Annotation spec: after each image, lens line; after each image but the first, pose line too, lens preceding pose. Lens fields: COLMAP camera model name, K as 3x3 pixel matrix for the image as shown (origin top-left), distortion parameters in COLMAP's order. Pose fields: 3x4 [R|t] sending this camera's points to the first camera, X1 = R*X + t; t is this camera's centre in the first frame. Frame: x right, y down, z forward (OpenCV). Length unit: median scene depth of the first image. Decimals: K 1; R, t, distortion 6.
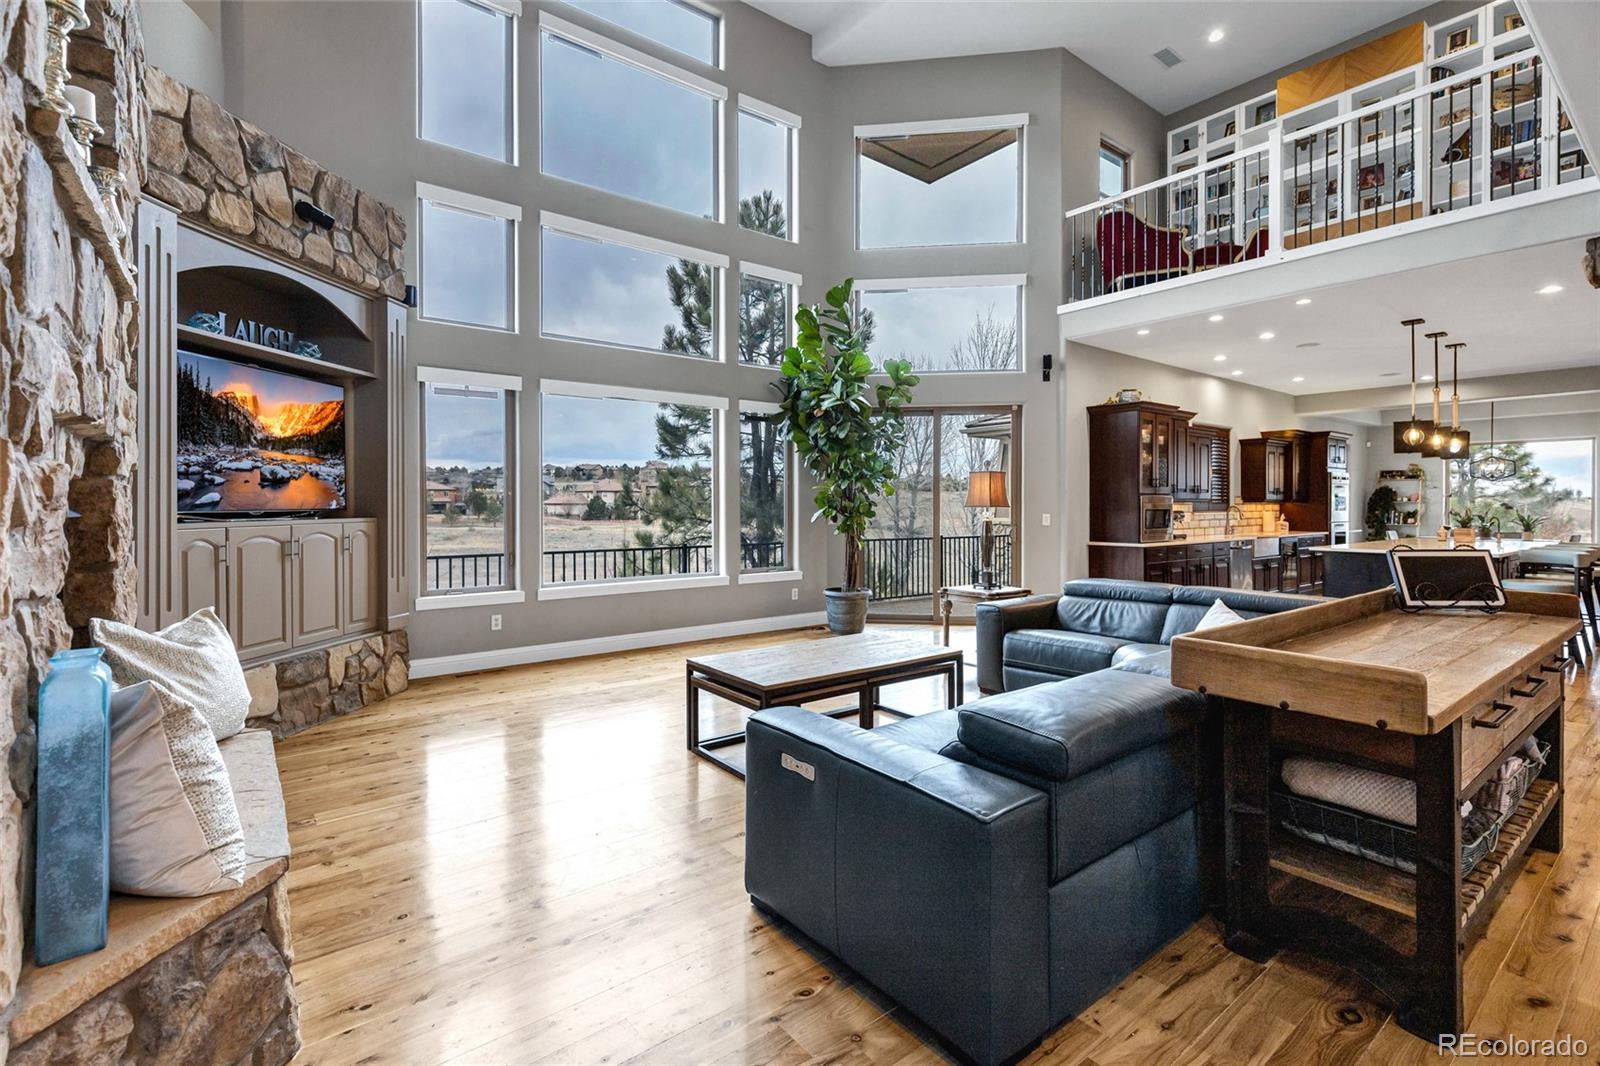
lens RADIAL K [[744.5, 0, 829.5], [0, 744.5, 510.3], [0, 0, 1]] dist [0.000848, -0.001283]
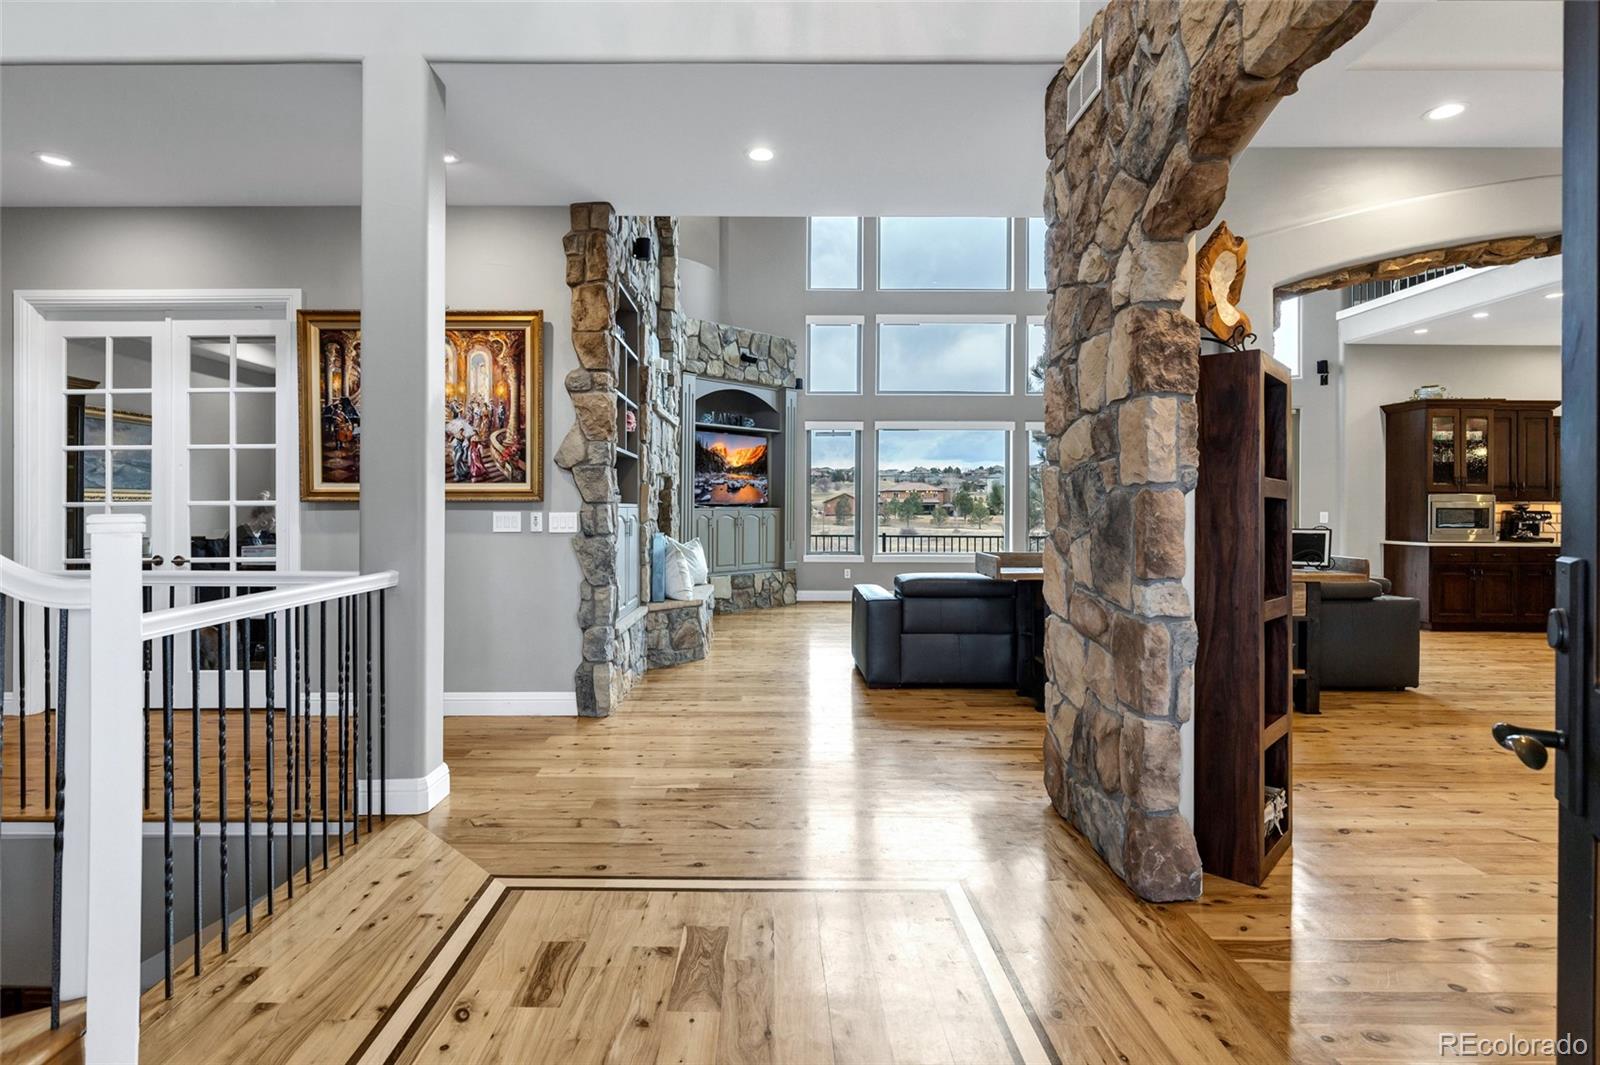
lens RADIAL K [[800.2, 0, 773.0], [0, 800.2, 501.9], [0, 0, 1]] dist [-0.010738, 0.001355]
pose [[0.785793, 0.002142, -0.618486, 0.669275], [-0.009936, 0.999909, -0.009161, 0.015233], [0.618410, 0.013344, 0.785742, -0.631254]]
